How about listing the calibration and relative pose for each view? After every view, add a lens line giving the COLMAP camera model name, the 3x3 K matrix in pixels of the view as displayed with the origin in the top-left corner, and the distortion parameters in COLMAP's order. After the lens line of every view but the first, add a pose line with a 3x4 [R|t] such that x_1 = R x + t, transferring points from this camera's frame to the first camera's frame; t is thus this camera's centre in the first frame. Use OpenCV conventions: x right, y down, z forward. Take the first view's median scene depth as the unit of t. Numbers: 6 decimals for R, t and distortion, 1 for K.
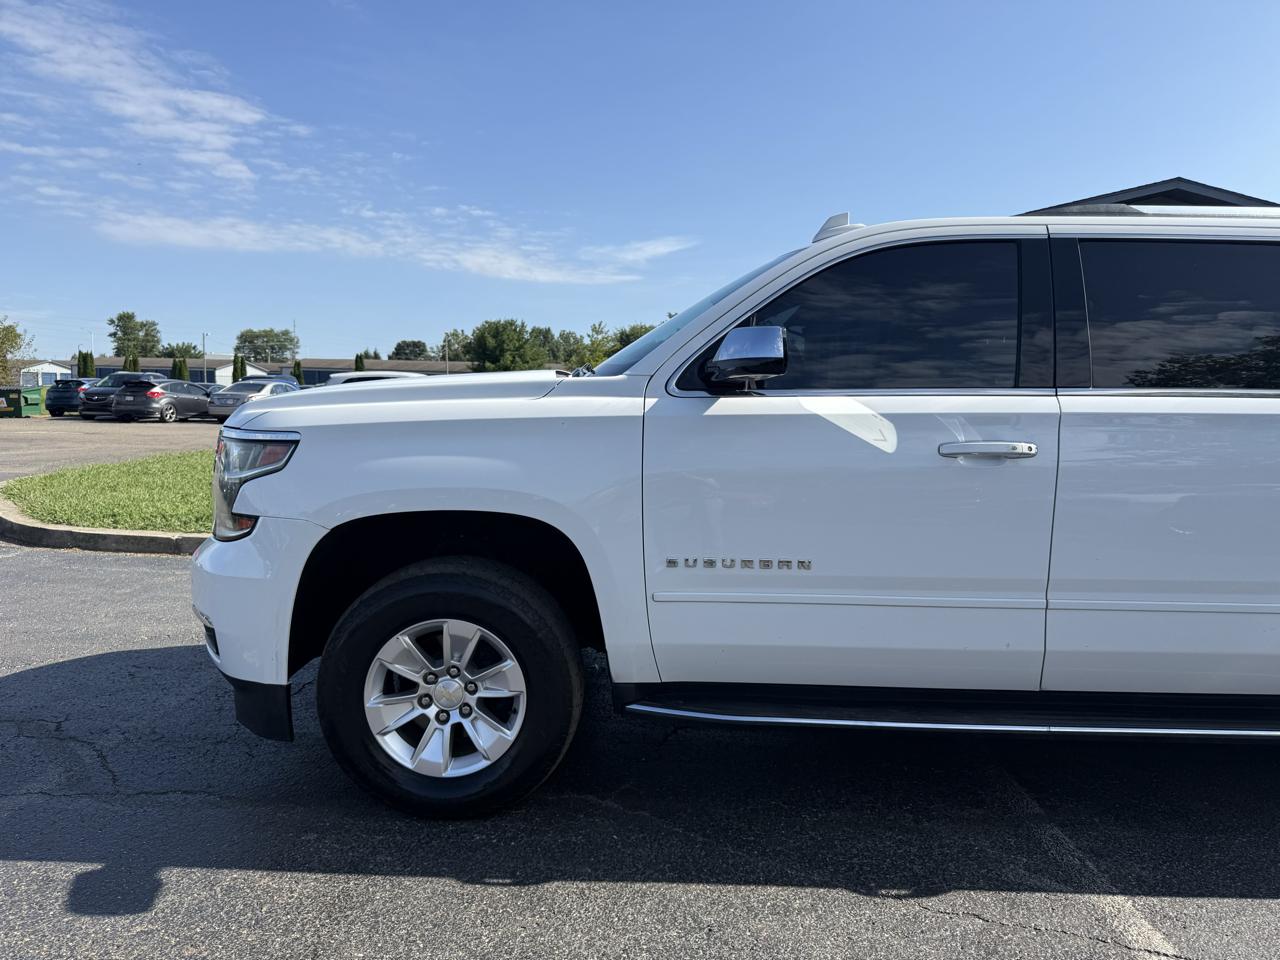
lens RADIAL K [[923.0, 0, 636.4], [0, 923.0, 481.3], [0, 0, 1]] dist [0.025395, -0.026942]
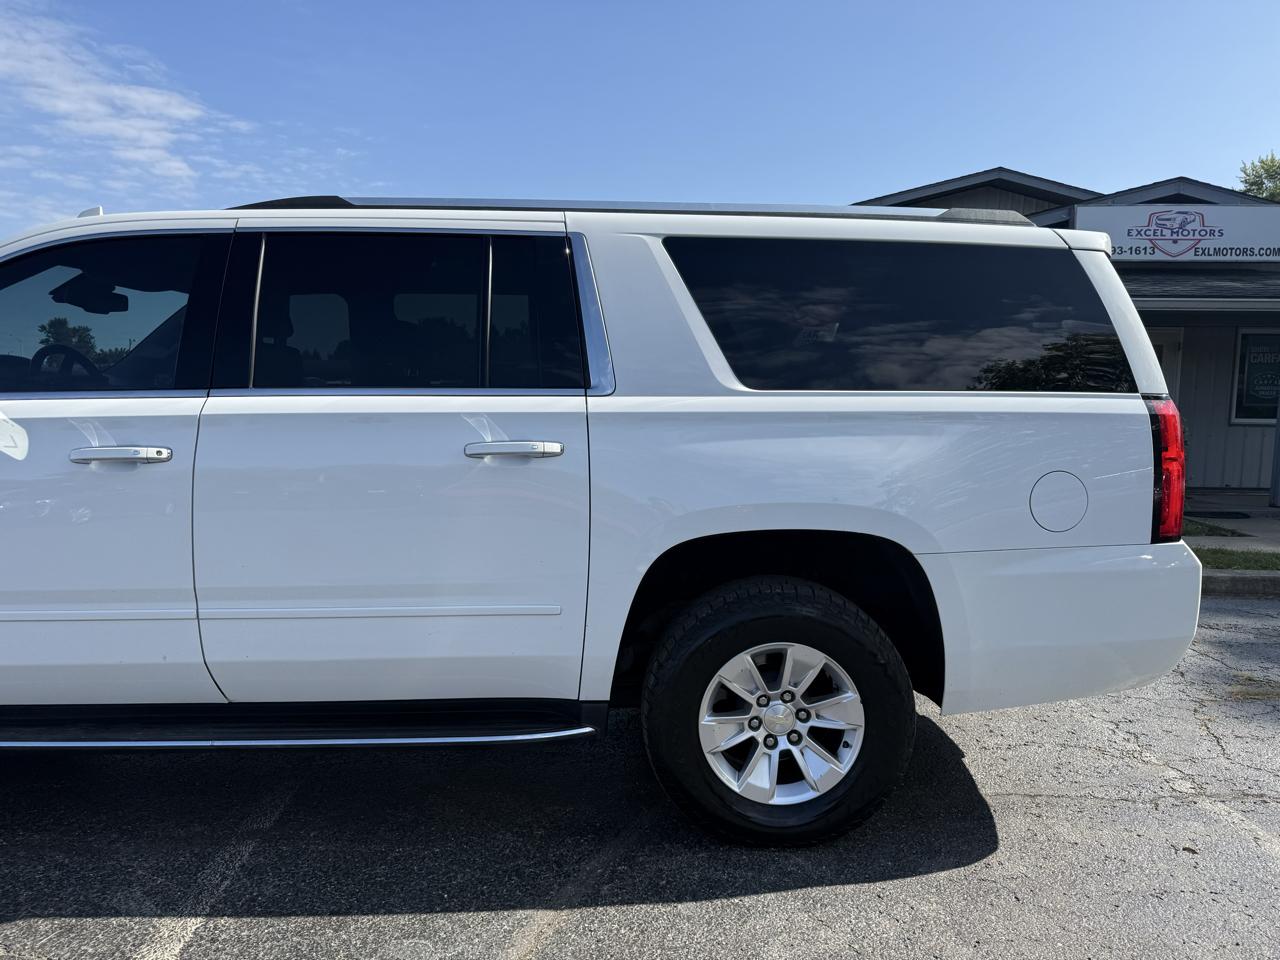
lens RADIAL K [[923.0, 0, 635.6], [0, 923.0, 491.8], [0, 0, 1]] dist [0.025395, -0.026942]
pose [[0.998806, -0.024043, 0.042532, 0.816882], [0.023359, 0.999591, 0.016514, 0.000454], [-0.042912, -0.015501, 0.998959, 0.021929]]
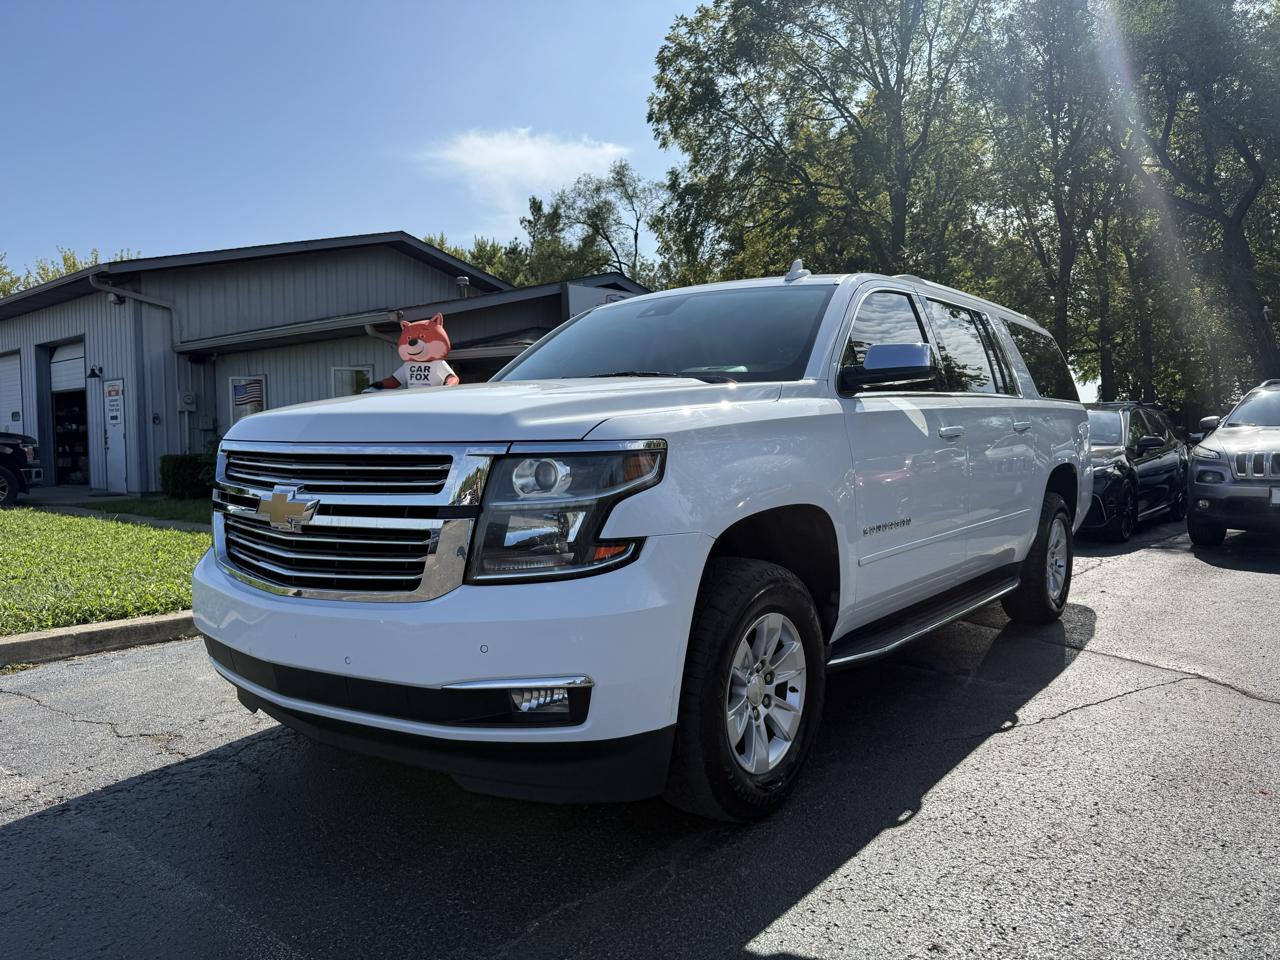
lens RADIAL K [[923.0, 0, 649.4], [0, 923.0, 457.0], [0, 0, 1]] dist [0.025395, -0.026942]
pose [[0.596570, -0.060133, 0.800305, -1.077665], [0.105220, 0.994442, -0.003715, -0.035818], [-0.795634, 0.086424, 0.599582, 0.457719]]
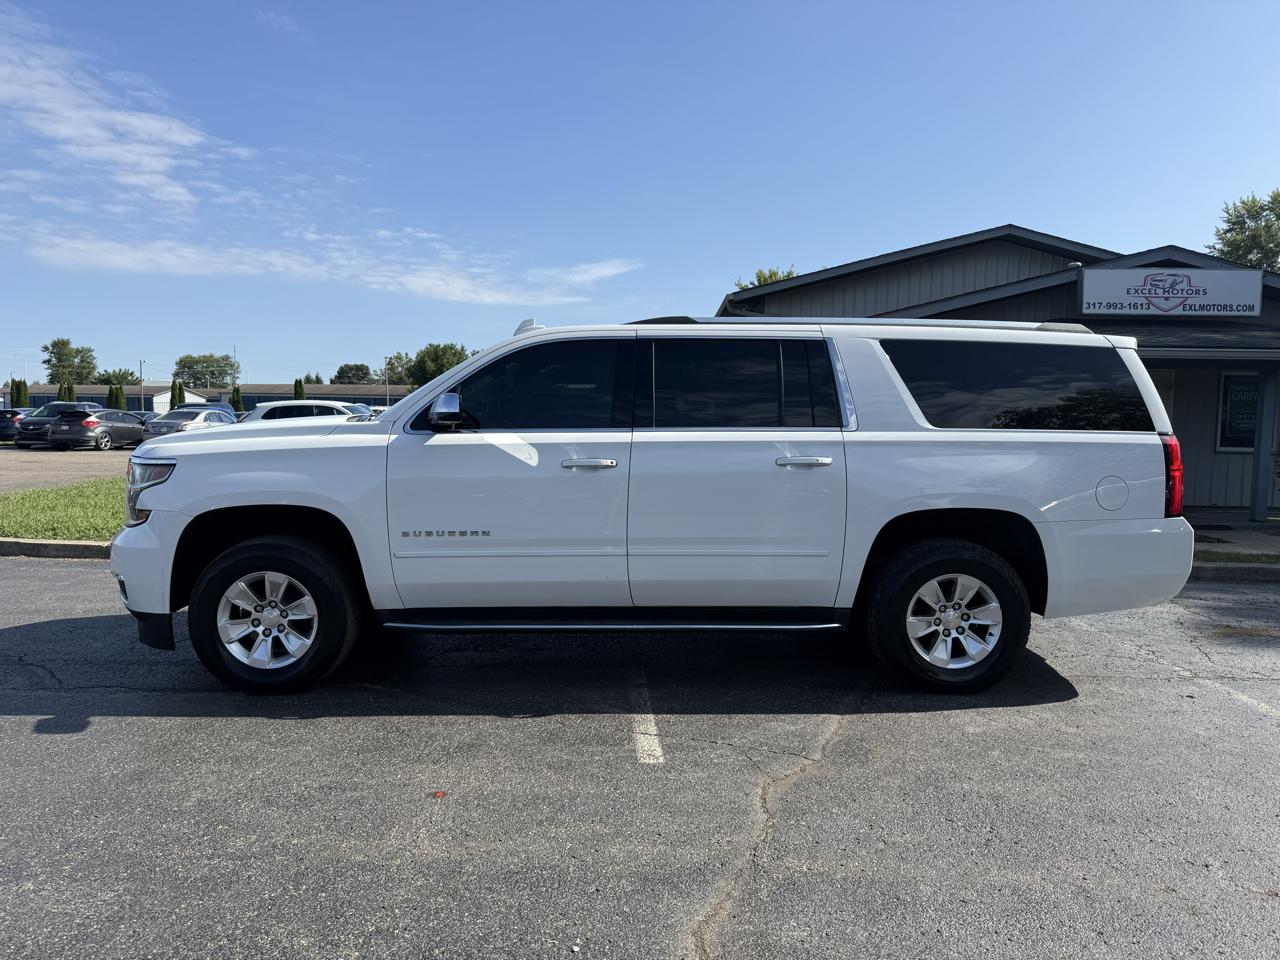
lens RADIAL K [[923.0, 0, 635.9], [0, 923.0, 481.4], [0, 0, 1]] dist [0.025395, -0.026942]
pose [[0.998526, -0.016563, 0.051694, 0.354612], [0.017660, 0.999627, -0.020838, 0.033780], [-0.051330, 0.021720, 0.998446, -0.660912]]
